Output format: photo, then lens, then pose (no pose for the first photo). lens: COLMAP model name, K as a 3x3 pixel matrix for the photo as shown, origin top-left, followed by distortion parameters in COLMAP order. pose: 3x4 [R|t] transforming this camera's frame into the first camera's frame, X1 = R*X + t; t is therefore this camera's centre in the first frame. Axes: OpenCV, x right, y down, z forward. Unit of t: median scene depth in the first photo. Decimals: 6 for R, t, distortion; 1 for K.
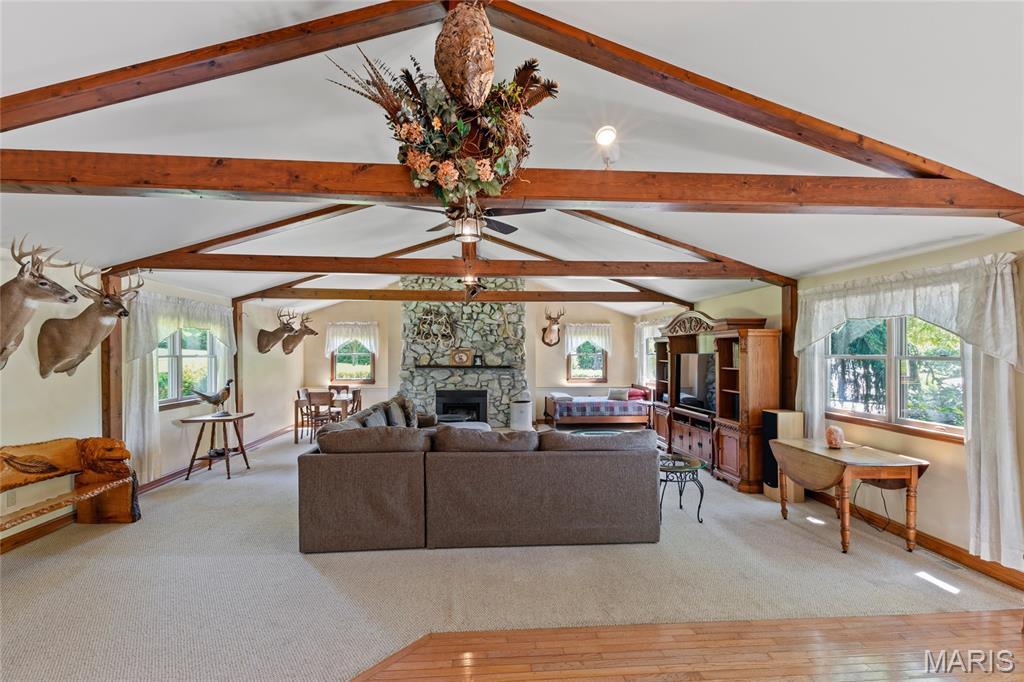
lens RADIAL K [[453.3, 0, 507.9], [0, 453.3, 304.6], [0, 0, 1]] dist [0.002546, 0.000364]
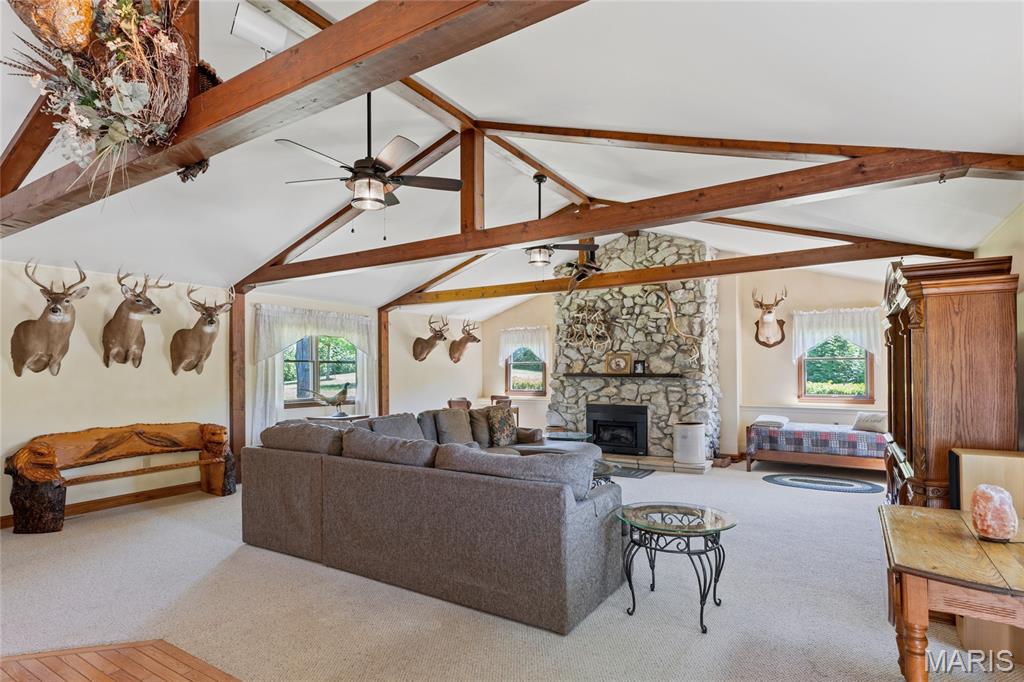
lens RADIAL K [[527.3, 0, 512.3], [0, 527.3, 321.1], [0, 0, 1]] dist [0.021808, -0.000469]
pose [[0.801554, -0.062082, -0.594691, 0.300475], [0.068598, 0.997576, -0.011681, 0.042386], [0.593975, -0.031431, 0.803870, 0.162280]]
